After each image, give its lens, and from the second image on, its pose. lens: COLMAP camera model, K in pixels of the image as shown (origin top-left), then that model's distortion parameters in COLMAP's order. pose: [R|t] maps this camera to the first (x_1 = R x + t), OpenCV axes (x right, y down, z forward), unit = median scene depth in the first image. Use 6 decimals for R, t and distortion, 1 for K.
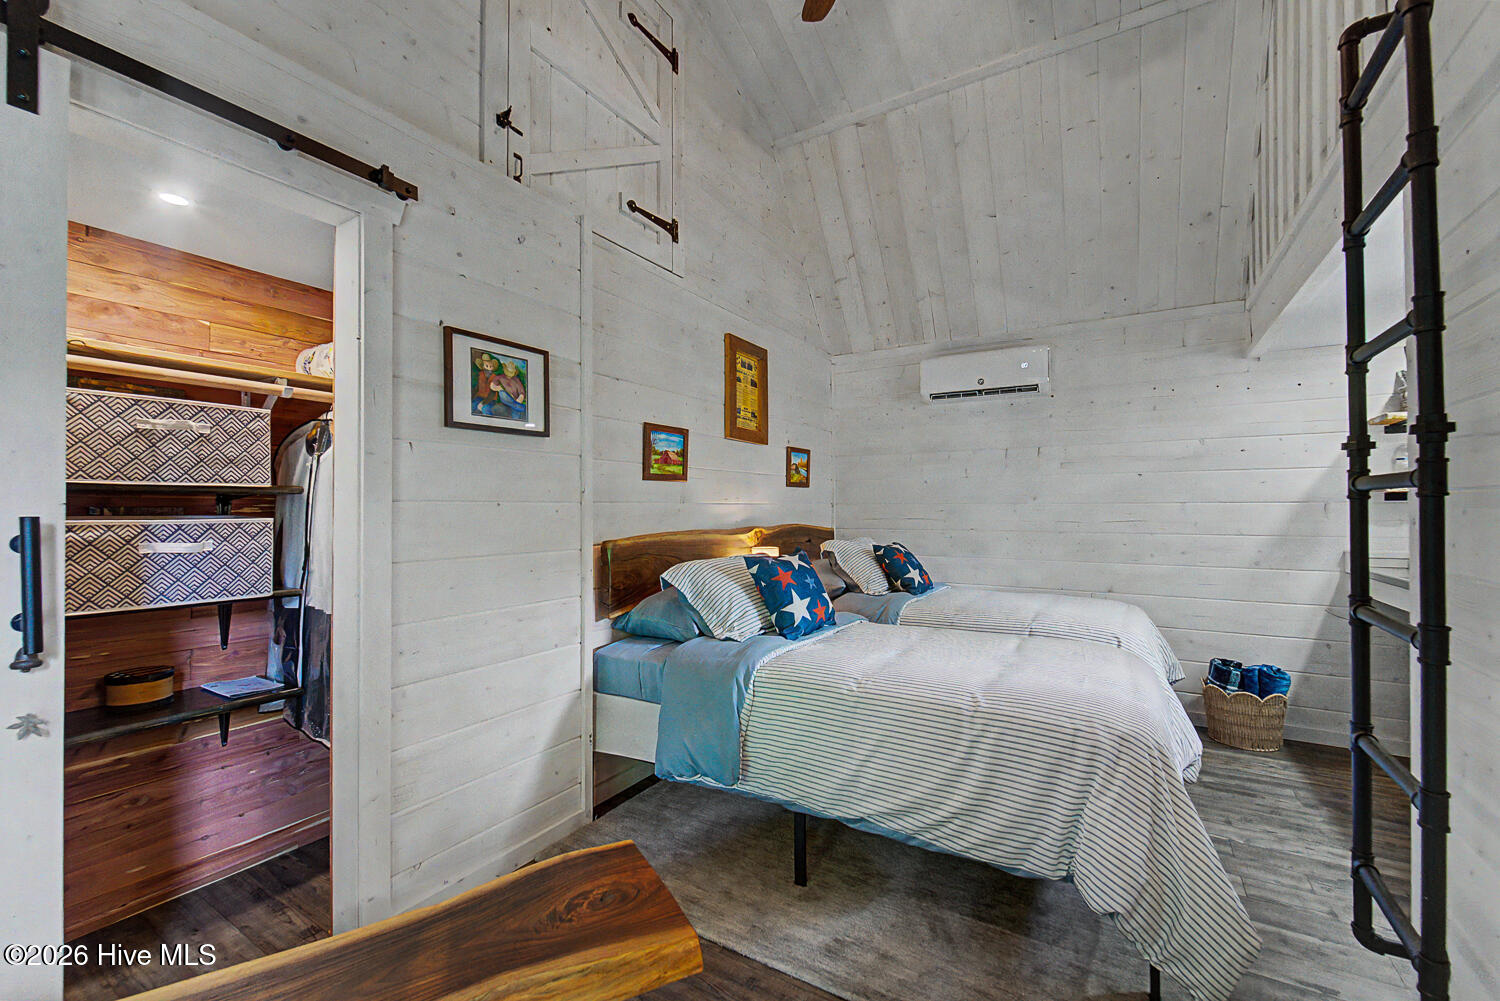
lens RADIAL K [[620.1, 0, 750.0], [0, 620.1, 500.5], [0, 0, 1]] dist [0.000520, 0.000502]
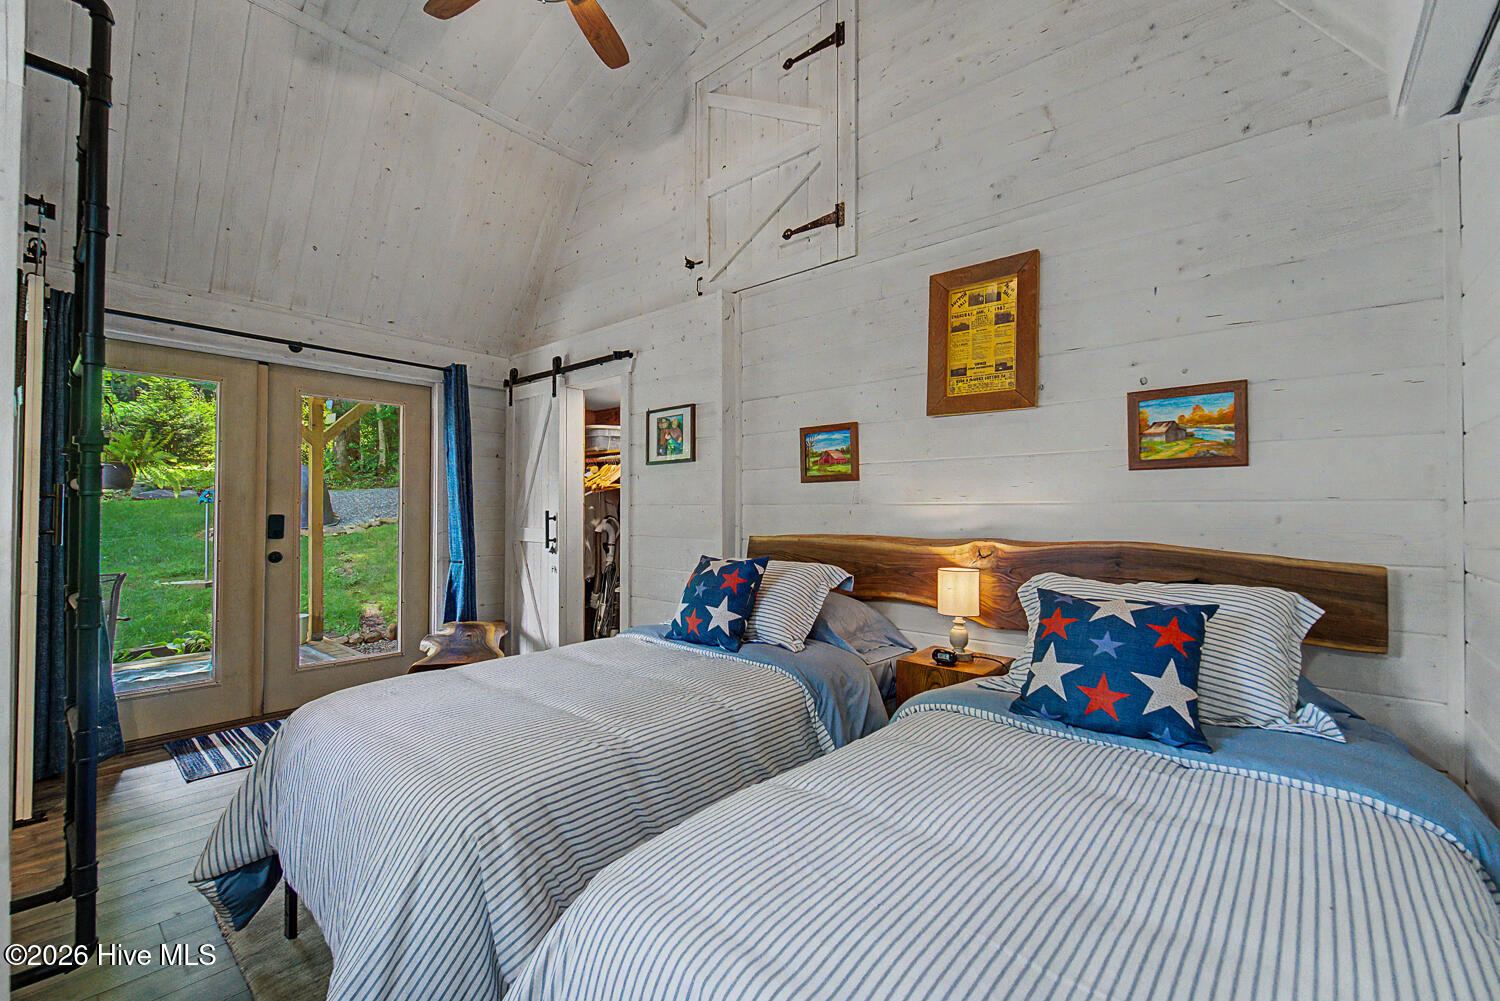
lens RADIAL K [[620.1, 0, 750.0], [0, 620.1, 500.5], [0, 0, 1]] dist [0.000520, 0.000502]
pose [[-0.155453, -0.014603, -0.987735, 0.850517], [0.007720, 0.999842, -0.015997, 0.012282], [0.987813, -0.010112, -0.155316, 1.042562]]
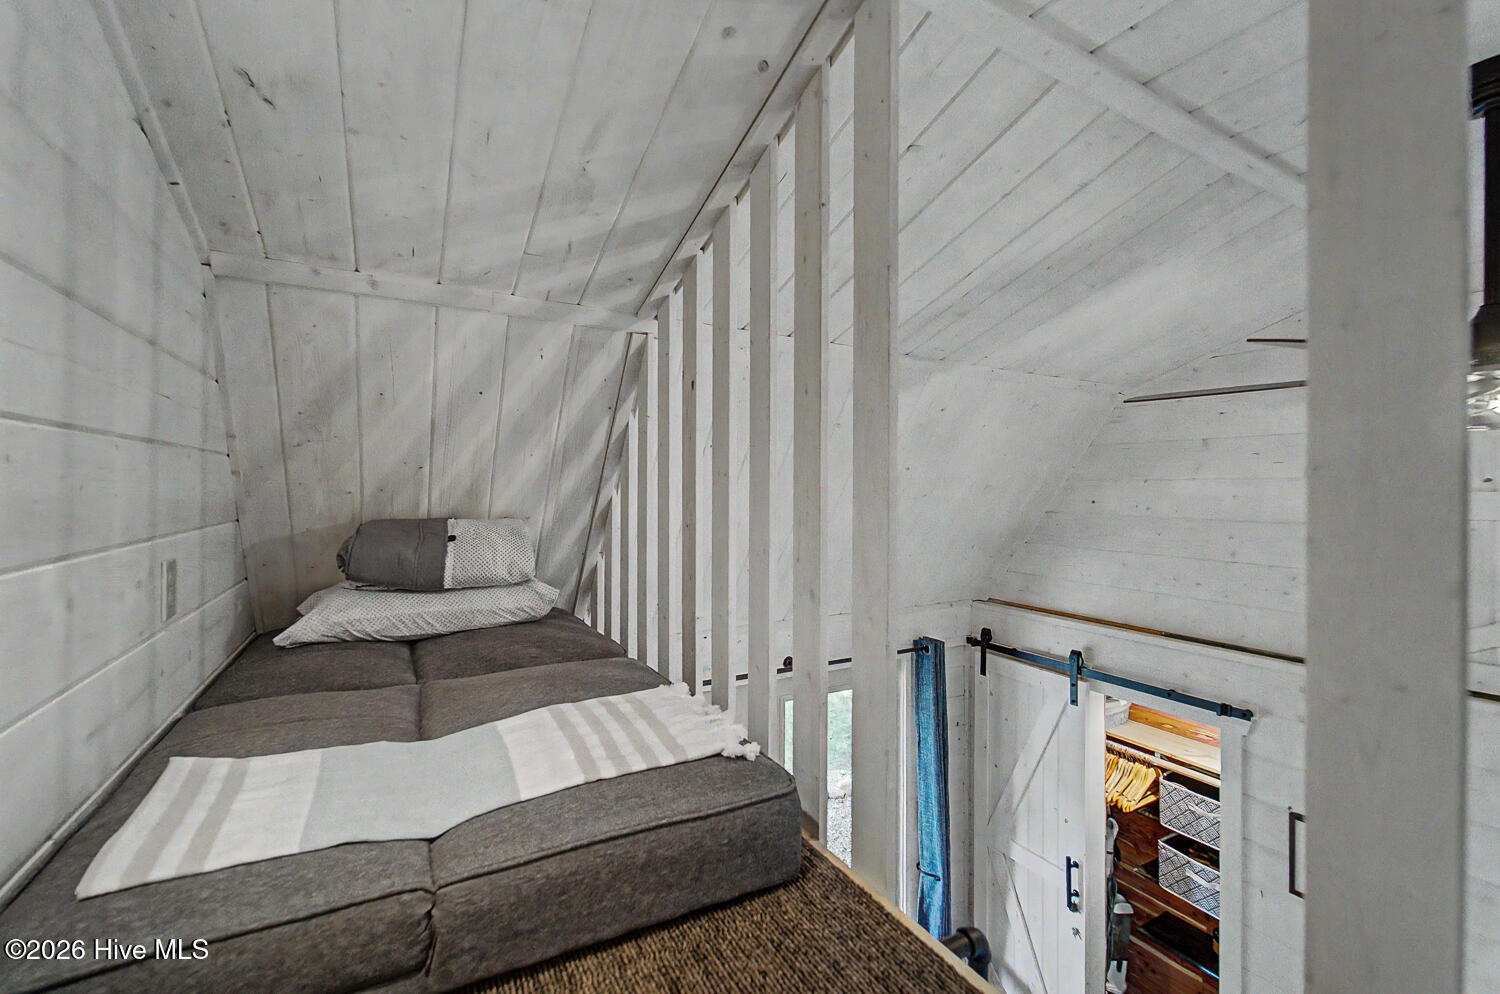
lens RADIAL K [[641.0, 0, 750.0], [0, 641.0, 497.0], [0, 0, 1]] dist [-0.000870, 0.000037]
pose [[-0.485871, 0.006242, -0.874008, 0.781855], [0.003627, 0.999980, 0.005125, -0.615930], [0.874023, -0.000680, -0.485884, 0.439869]]
